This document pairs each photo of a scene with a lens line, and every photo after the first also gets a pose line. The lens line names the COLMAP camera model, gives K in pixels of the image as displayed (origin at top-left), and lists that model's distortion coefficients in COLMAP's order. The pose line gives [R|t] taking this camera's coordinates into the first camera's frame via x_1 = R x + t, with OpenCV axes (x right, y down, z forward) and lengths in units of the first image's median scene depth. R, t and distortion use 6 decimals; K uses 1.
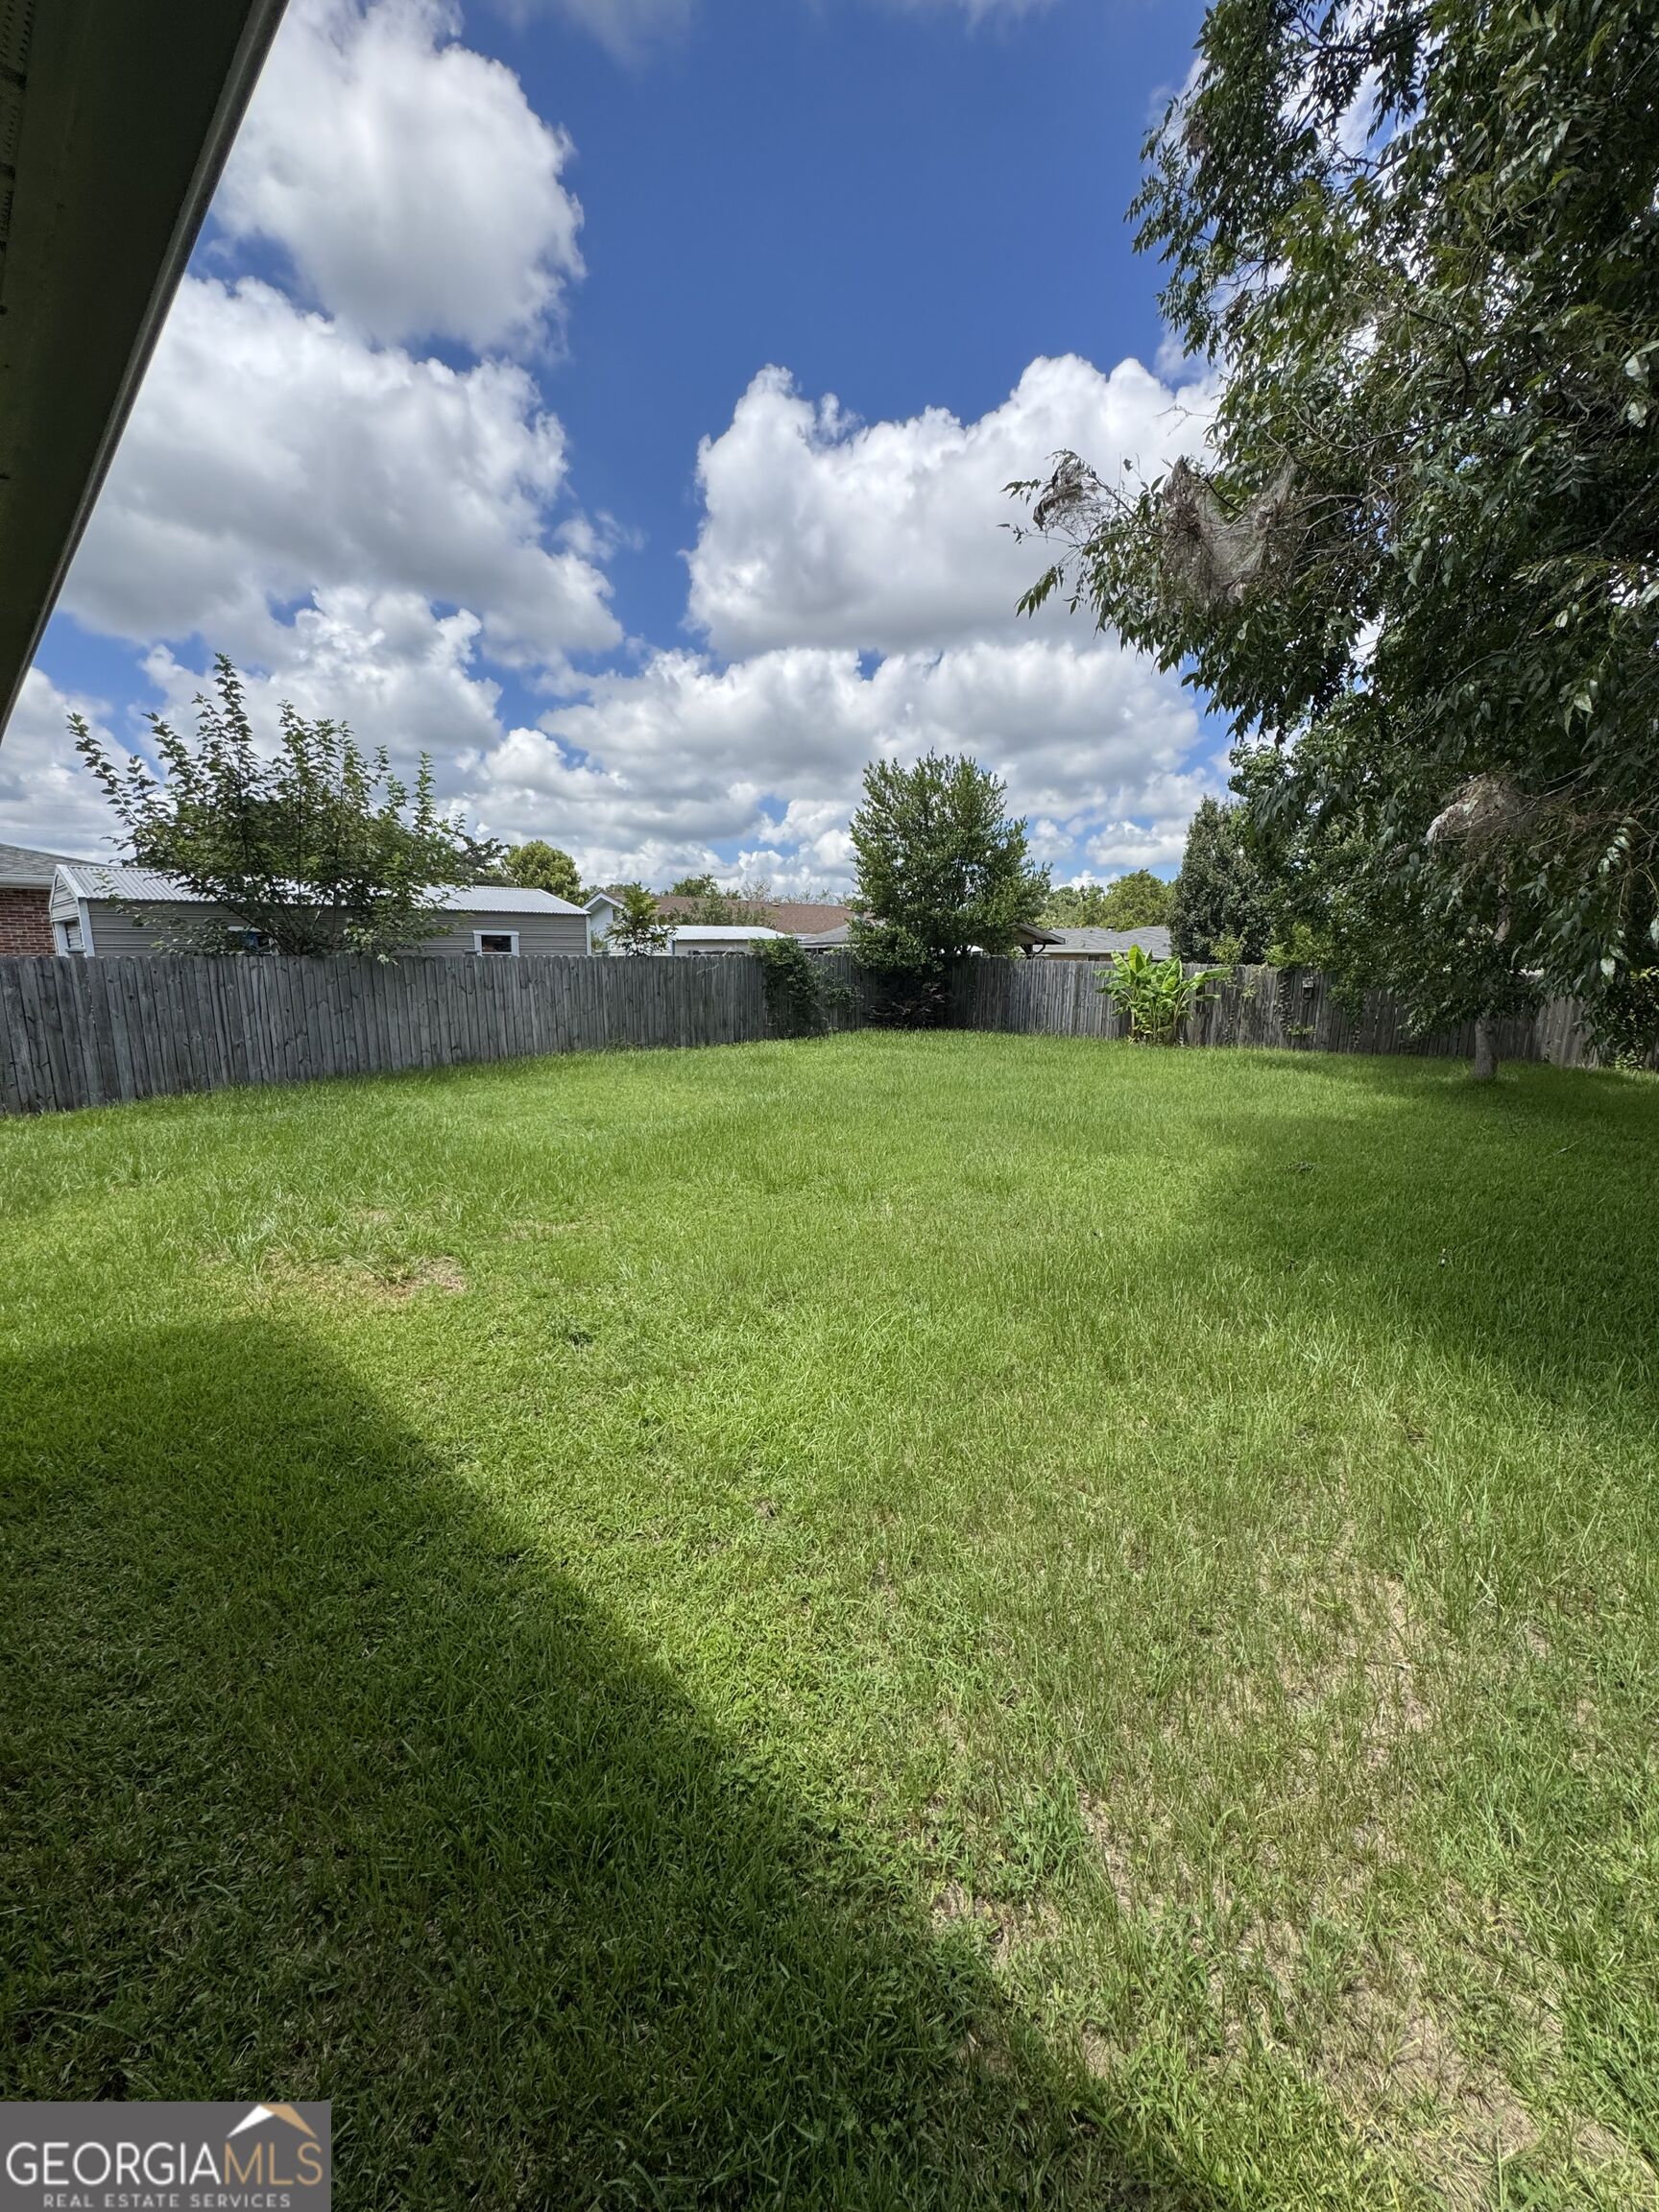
lens RADIAL K [[885.9, 0, 832.2], [0, 885.9, 1113.3], [0, 0, 1]] dist [-0.003865, 0.000381]
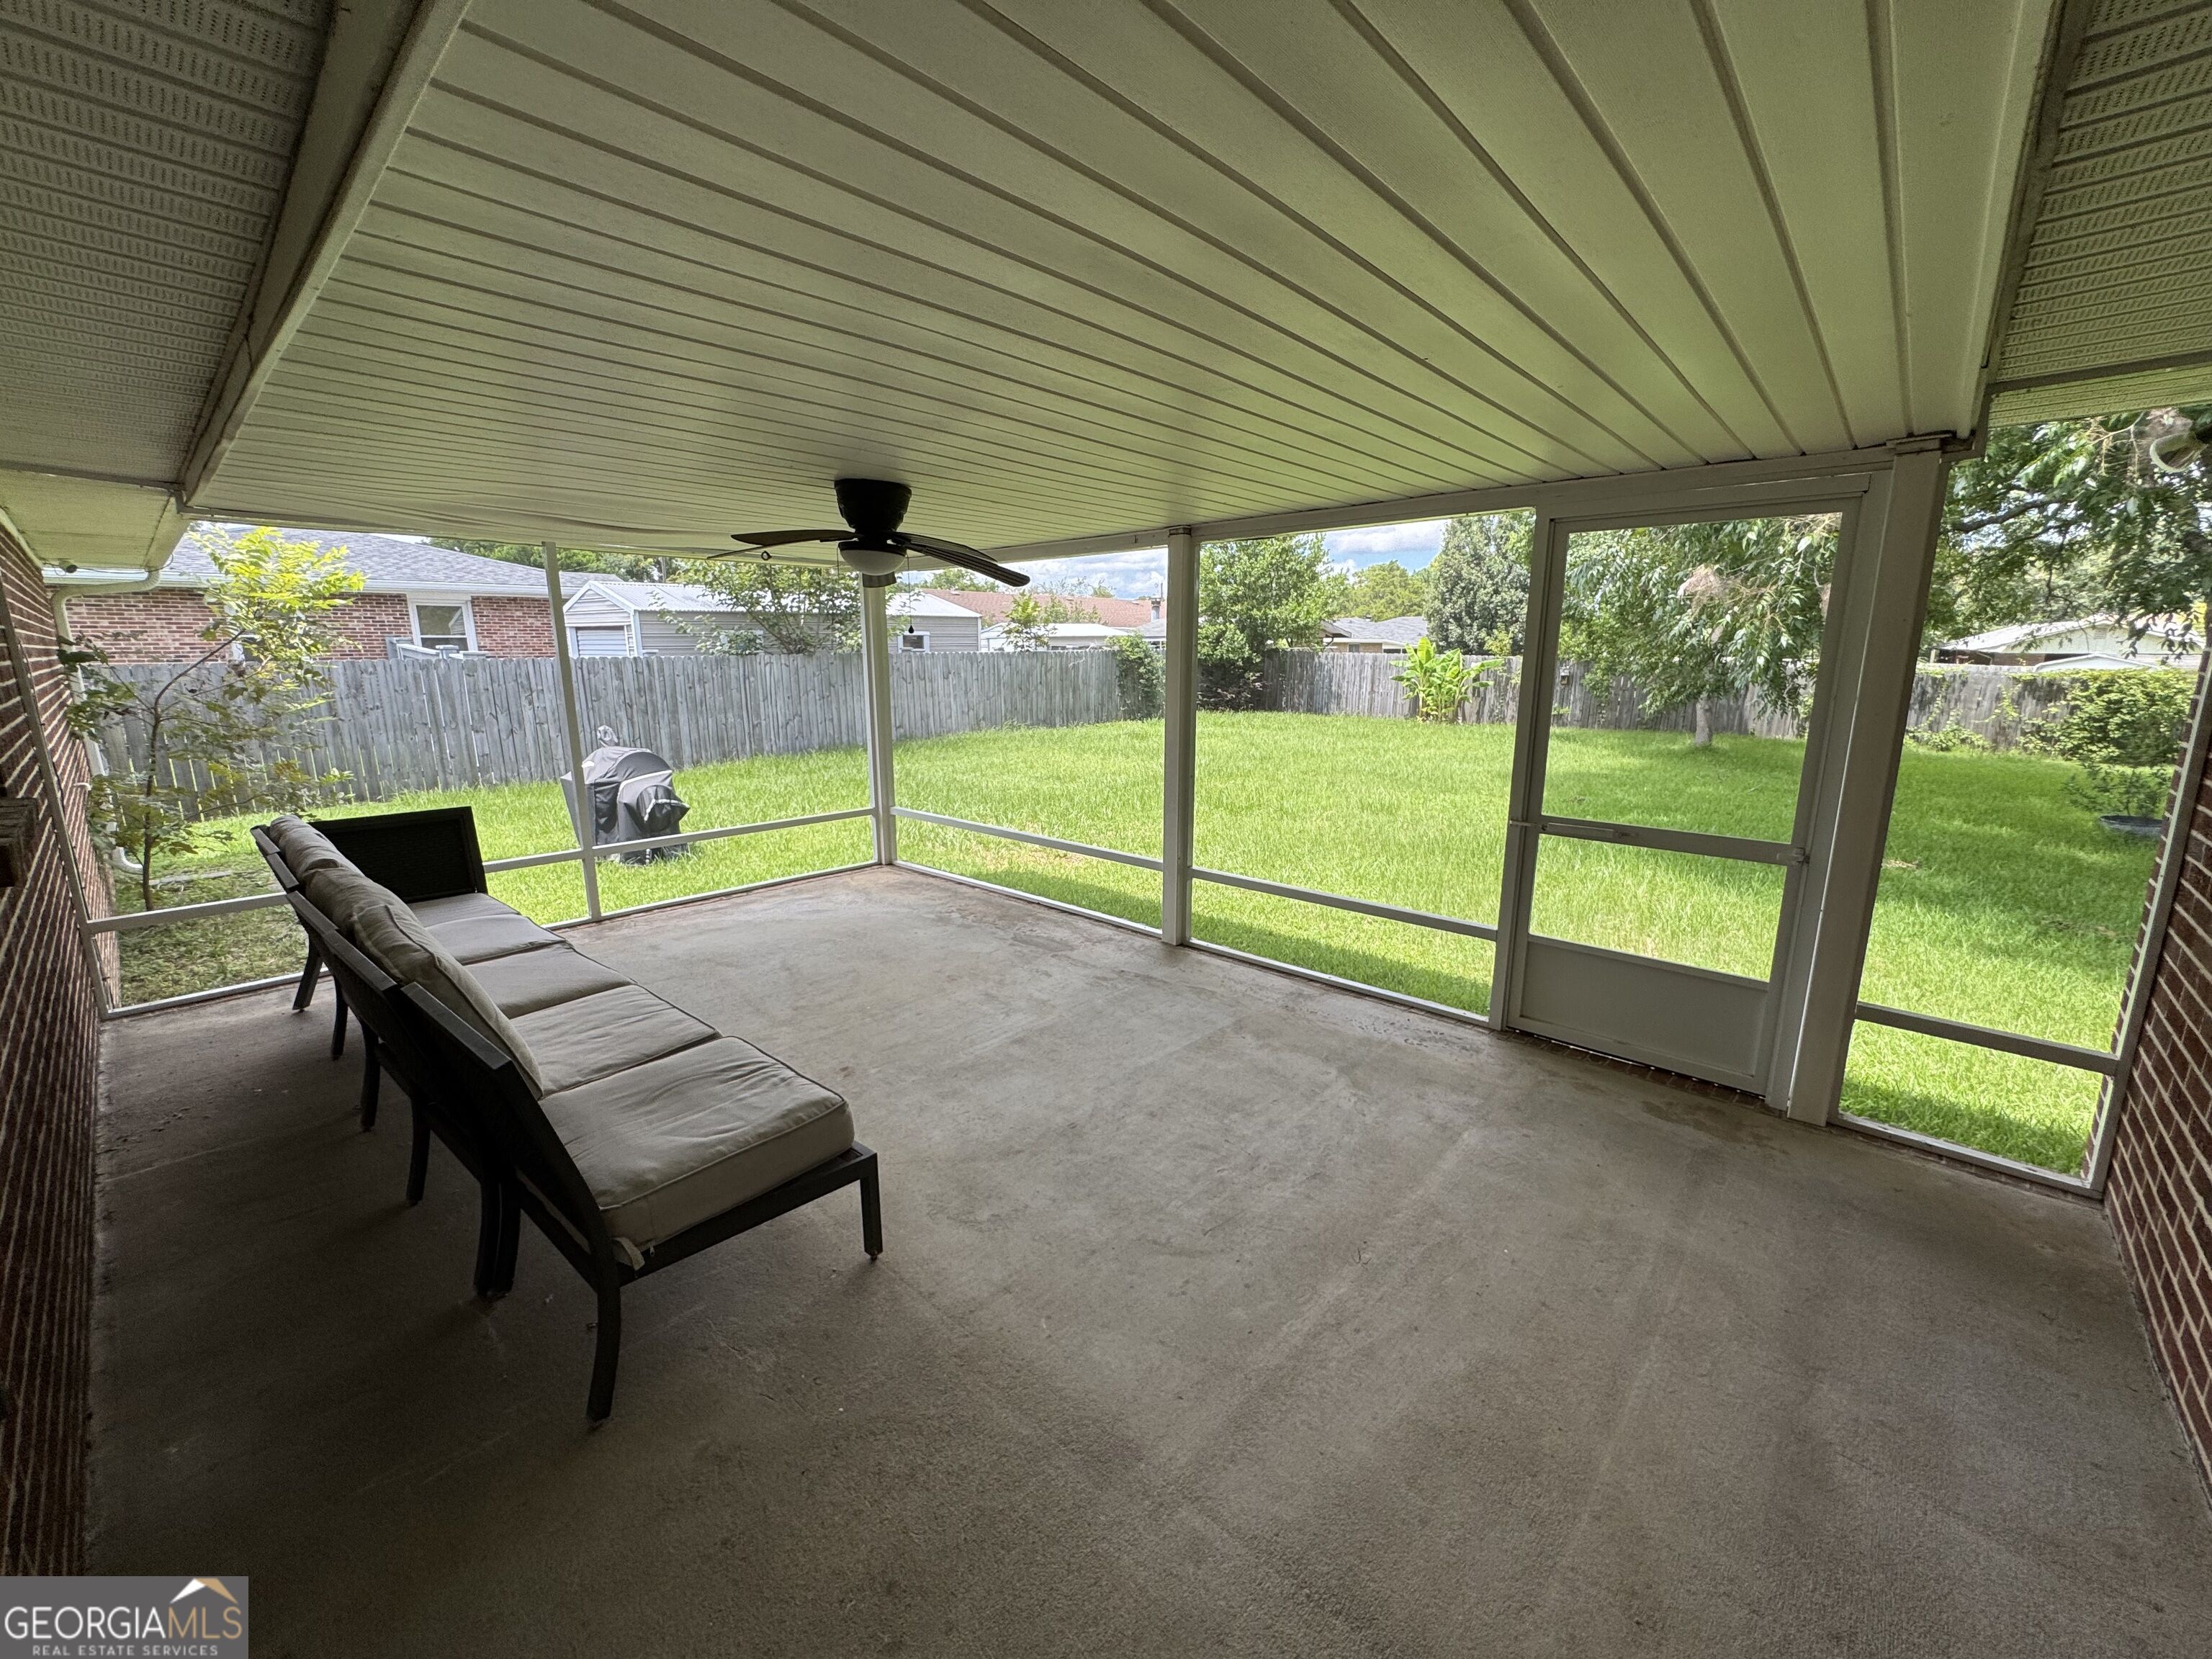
lens RADIAL K [[885.9, 0, 1105.3], [0, 885.9, 834.5], [0, 0, 1]] dist [-0.003865, 0.000381]
pose [[0.999293, -0.010619, 0.036078, -0.420804], [0.009276, 0.999266, 0.037171, 0.077222], [-0.036446, -0.036810, 0.998657, -0.606155]]
